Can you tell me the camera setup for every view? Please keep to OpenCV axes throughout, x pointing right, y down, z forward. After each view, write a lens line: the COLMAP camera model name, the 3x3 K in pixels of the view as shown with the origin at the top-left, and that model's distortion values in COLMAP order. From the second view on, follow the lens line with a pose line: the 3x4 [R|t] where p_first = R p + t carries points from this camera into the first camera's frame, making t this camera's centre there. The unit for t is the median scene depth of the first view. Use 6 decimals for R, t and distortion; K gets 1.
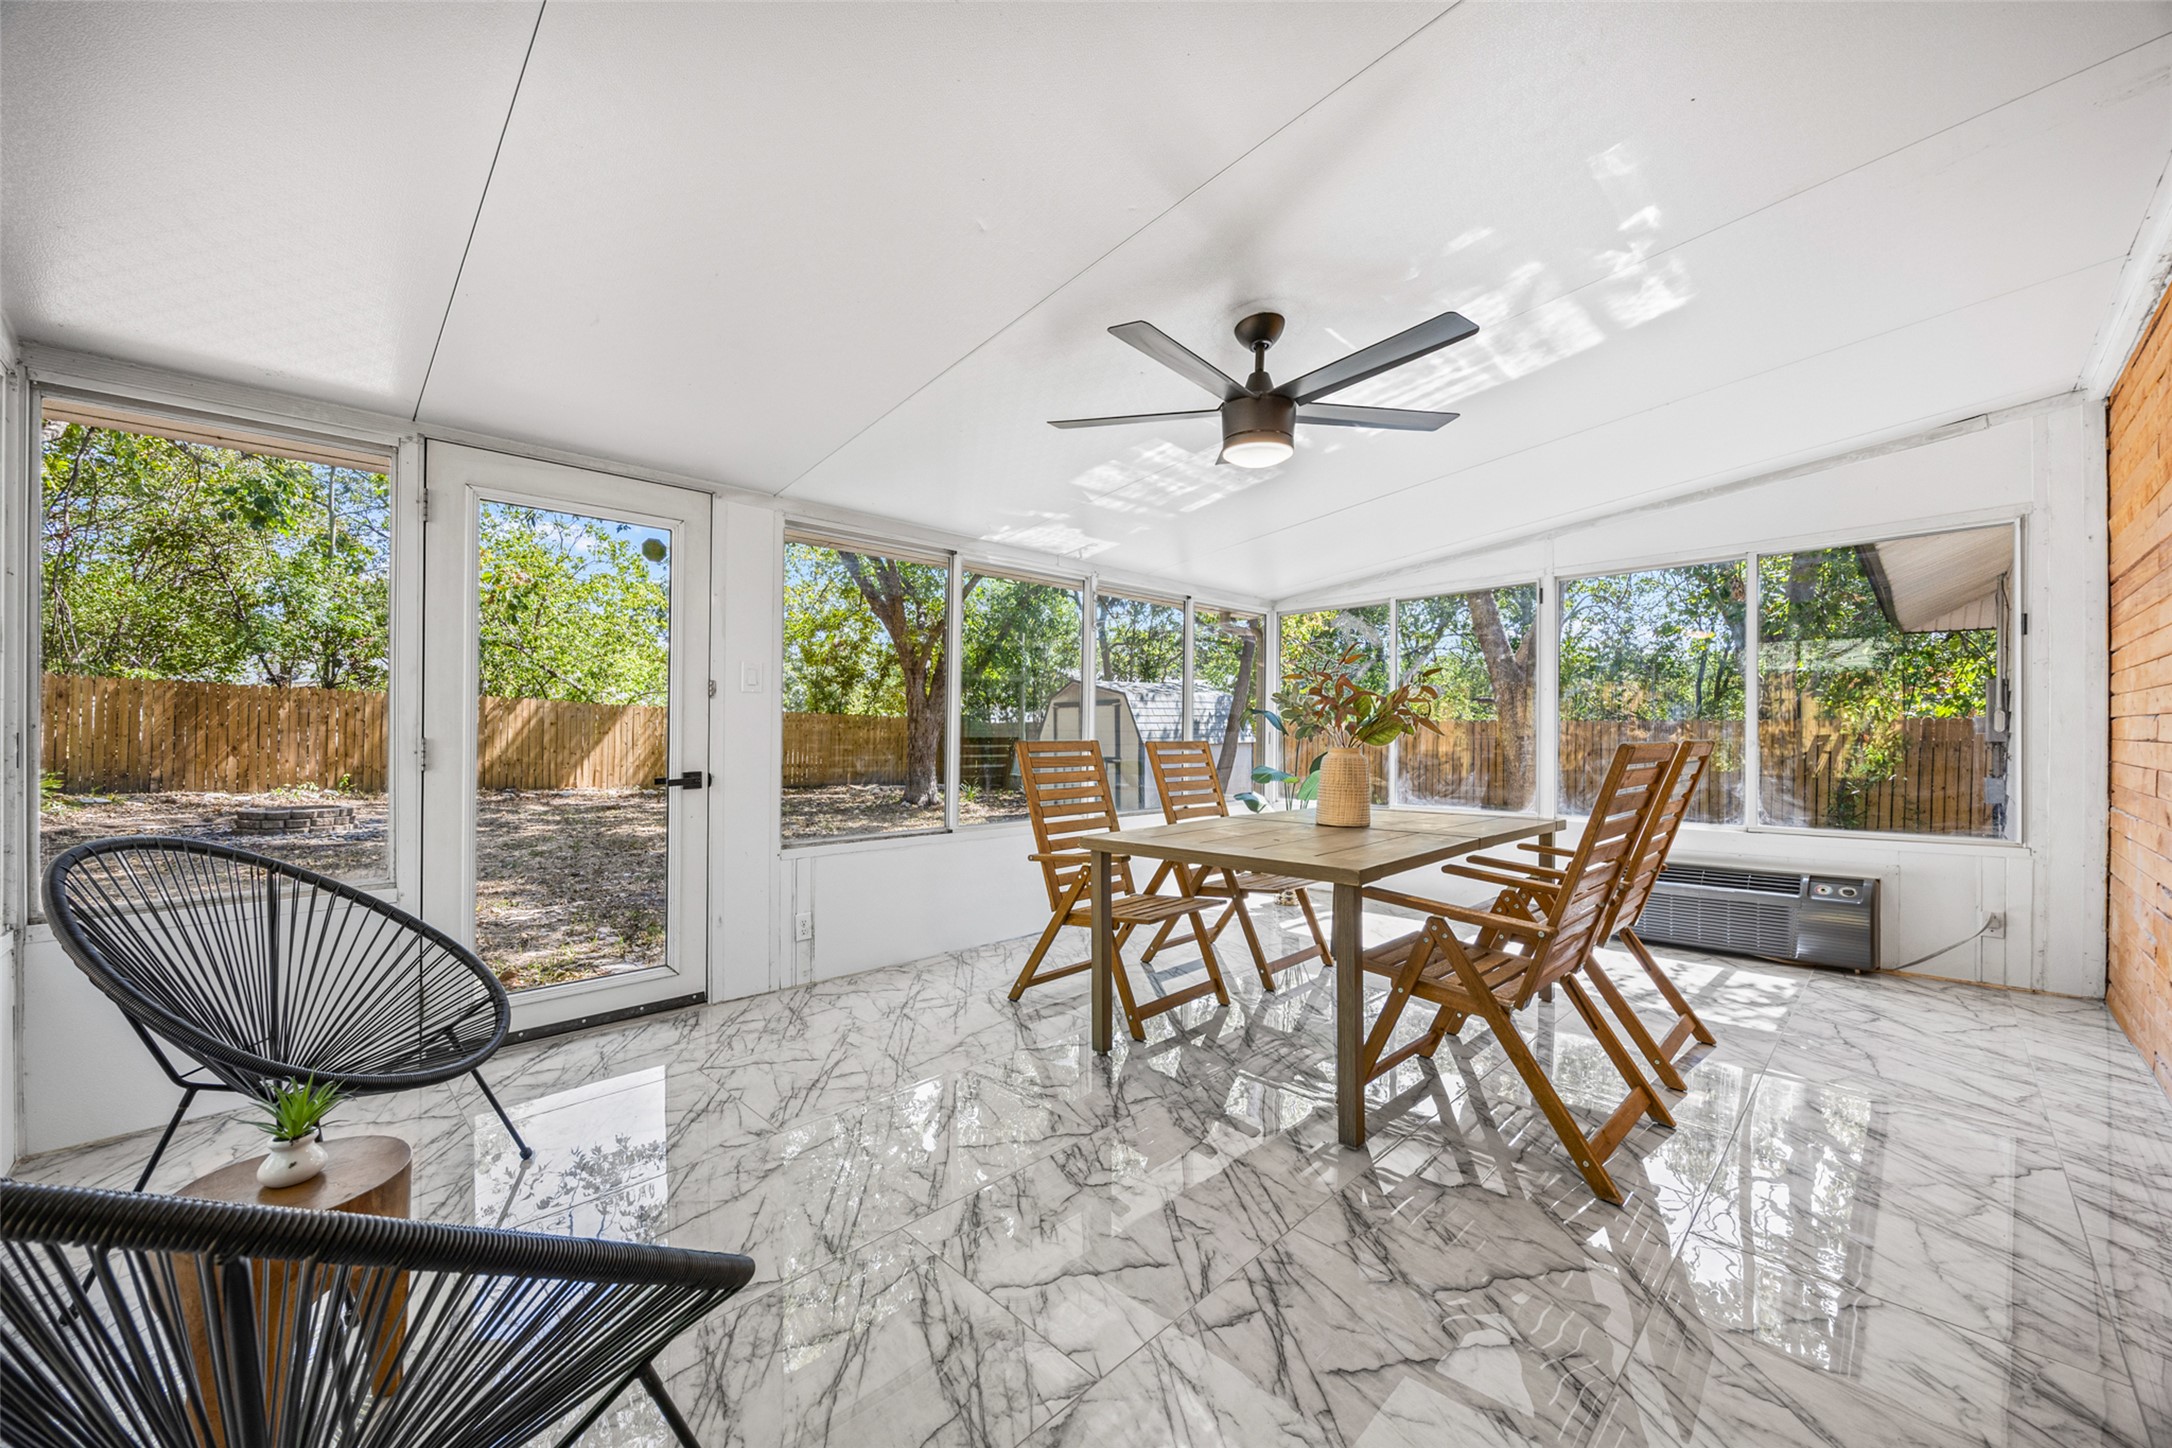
lens RADIAL K [[830.8, 0, 1068.7], [0, 830.8, 721.1], [0, 0, 1]] dist [0.000175, 0.000034]
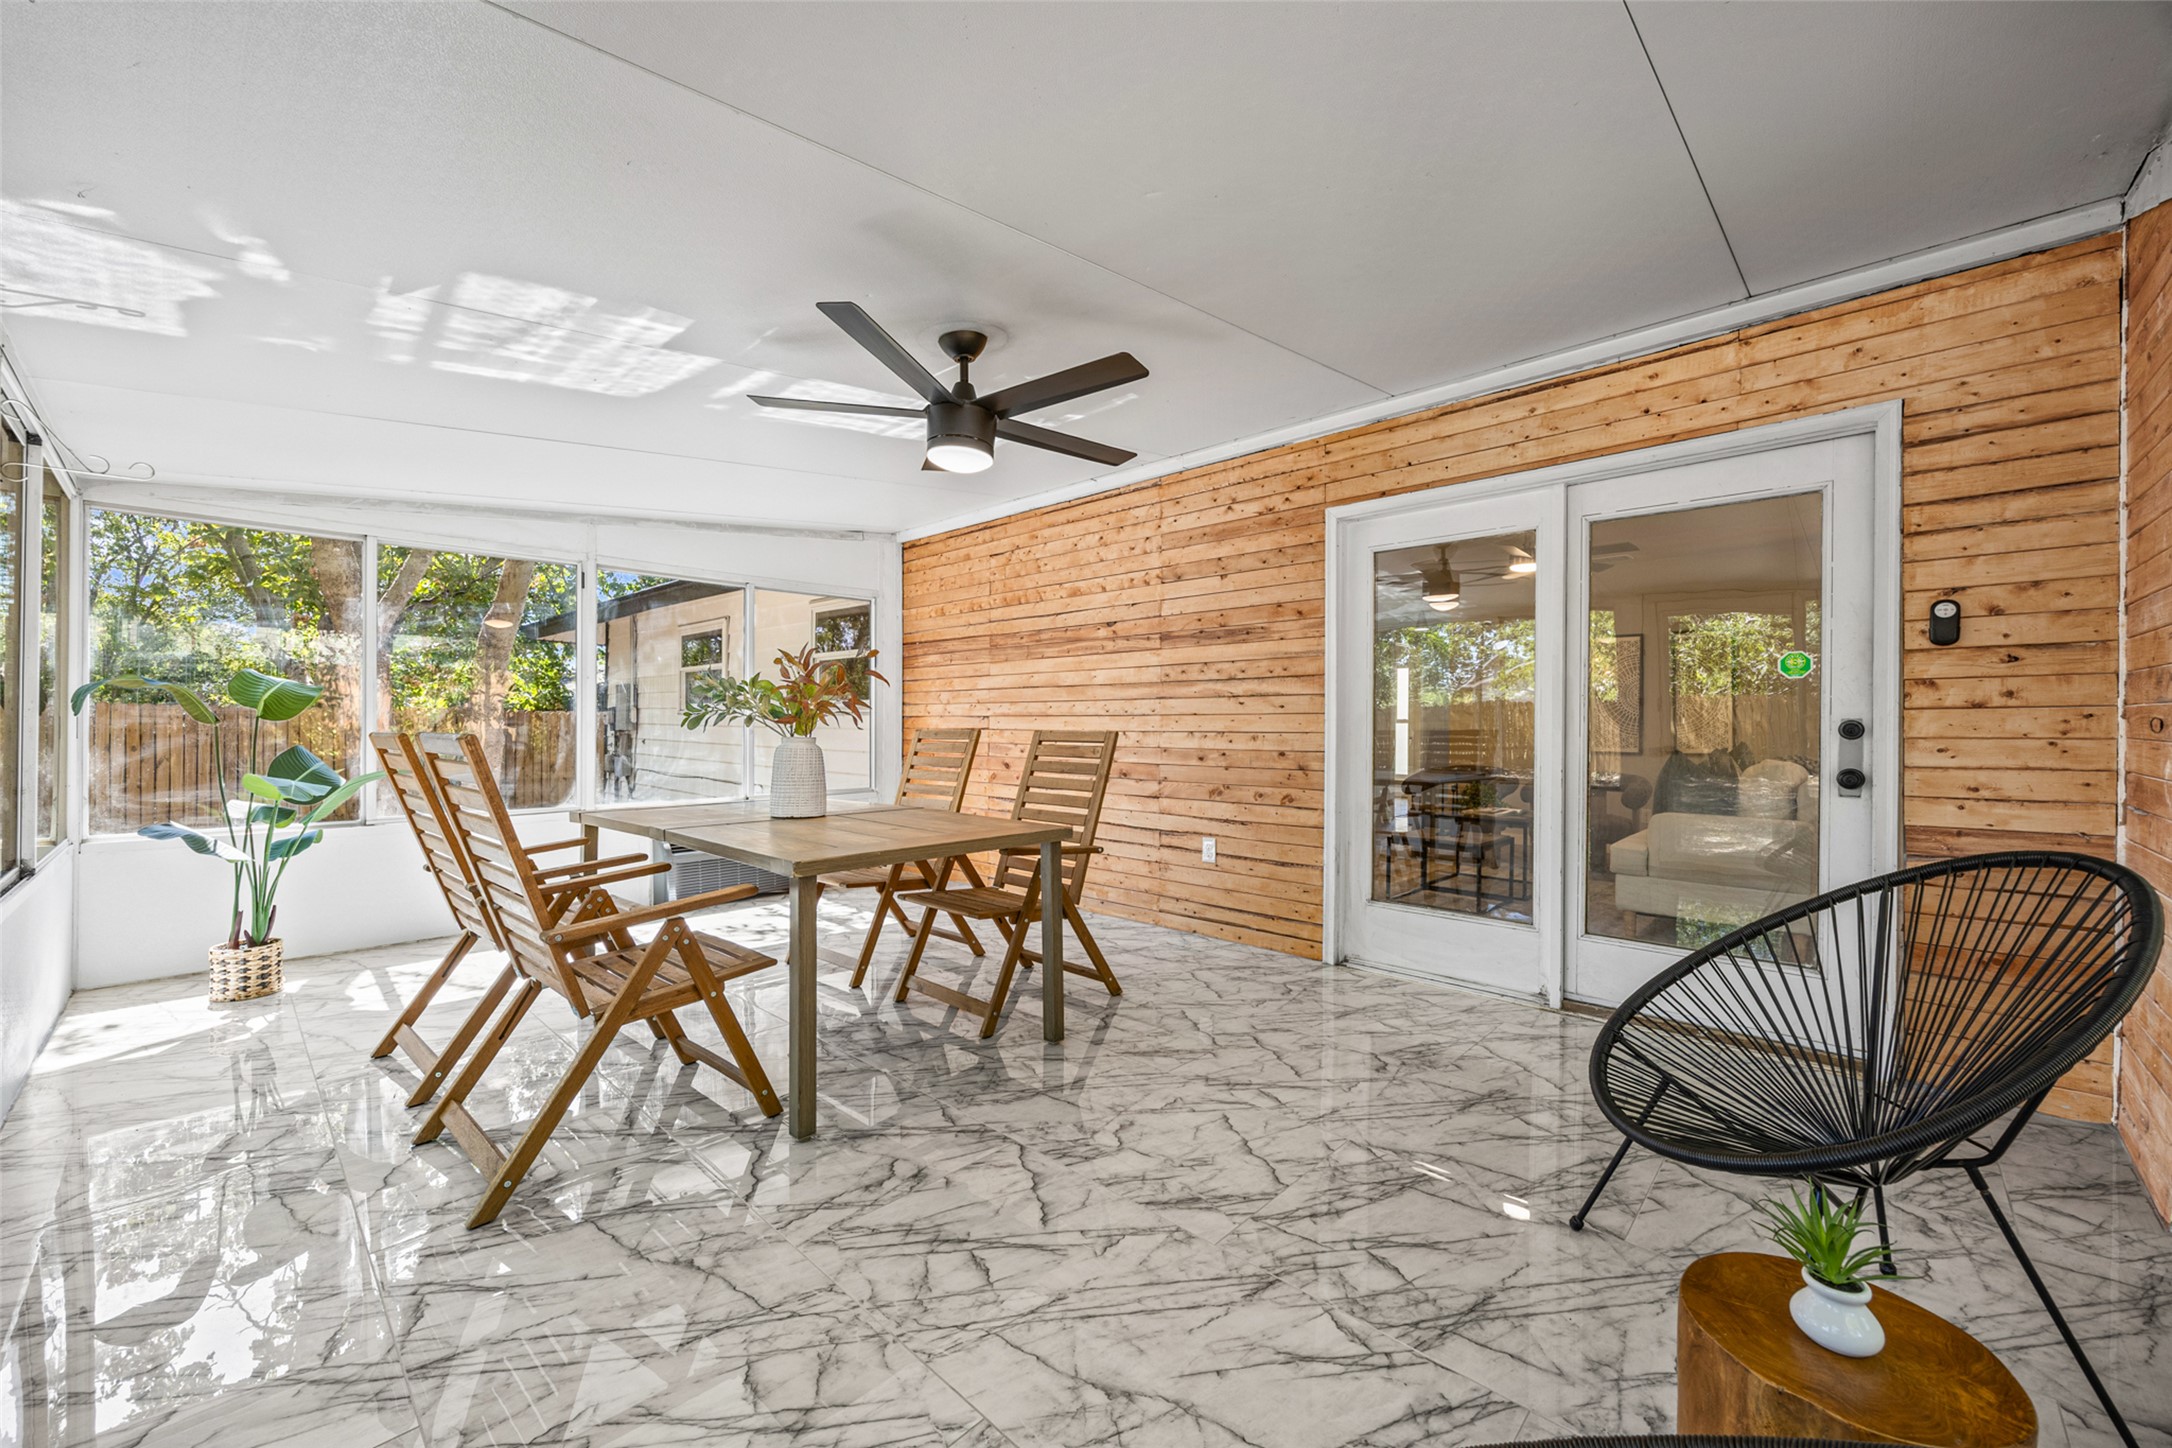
lens RADIAL K [[837.1, 0, 1096.2], [0, 837.1, 722.7], [0, 0, 1]] dist [0.000314, 0.000051]
pose [[-0.047995, 0.003167, 0.998843, -0.613181], [-0.020166, 0.999788, -0.004139, 0.010010], [-0.998644, -0.020341, -0.047921, 0.633455]]
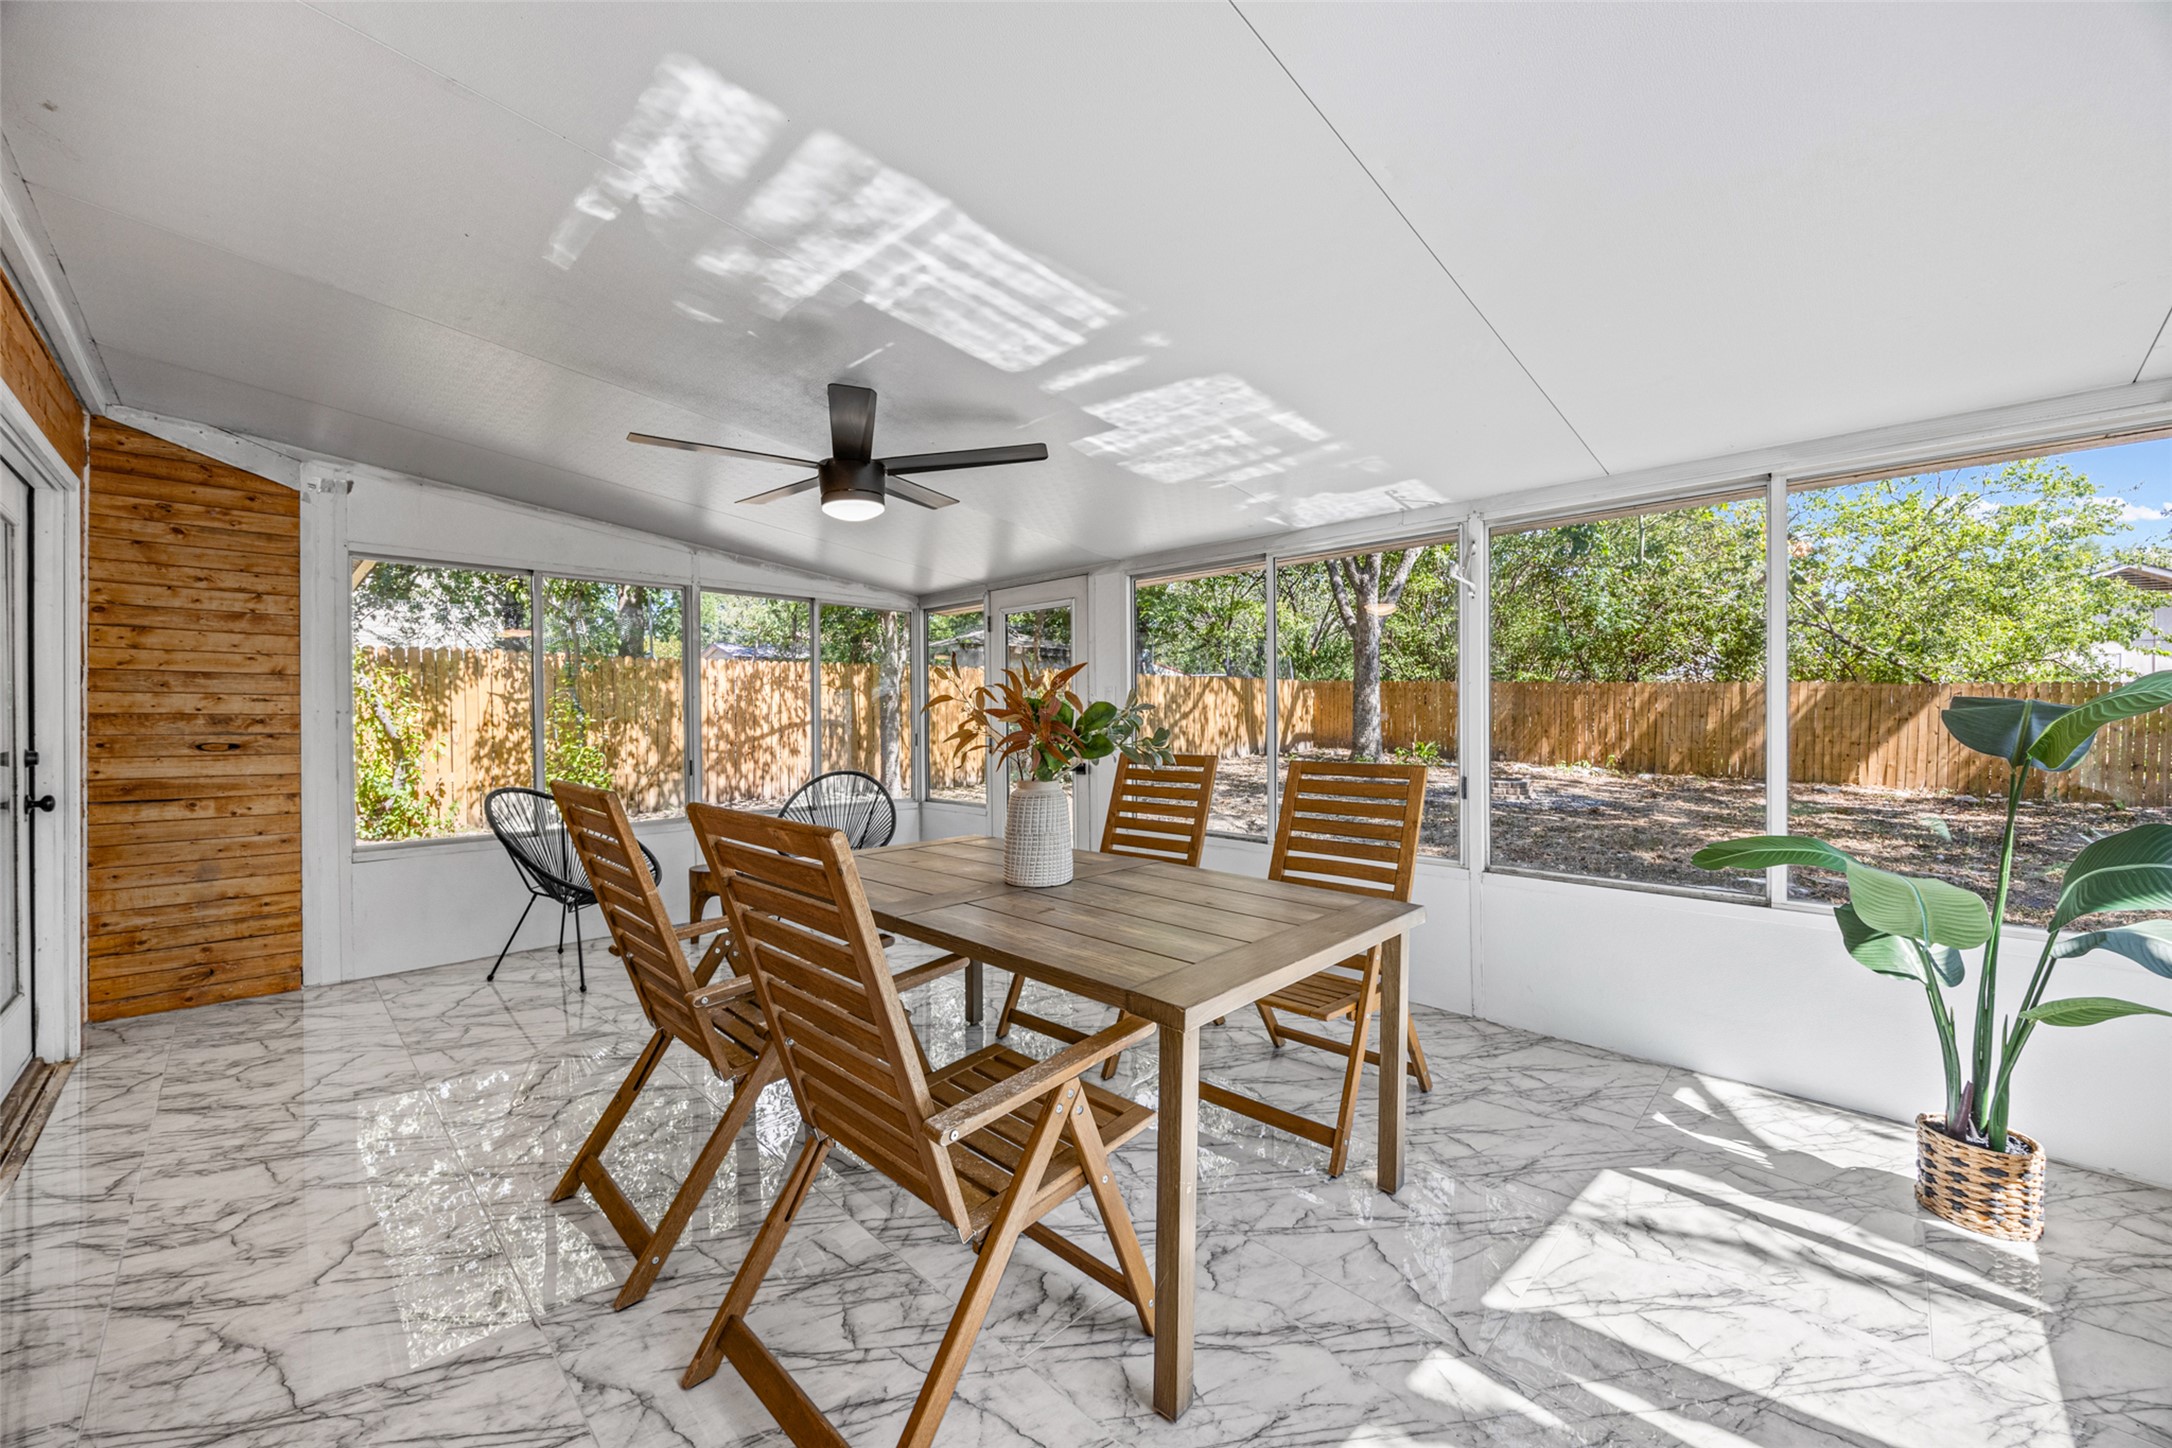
lens RADIAL K [[816.8, 0, 1090.3], [0, 816.8, 728.6], [0, 0, 1]] dist [-0.000389, -0.000065]
pose [[0.027104, 0.020813, -0.999416, 0.995247], [0.014678, 0.999667, 0.021217, -0.028958], [0.999525, -0.015245, 0.026789, 0.934939]]
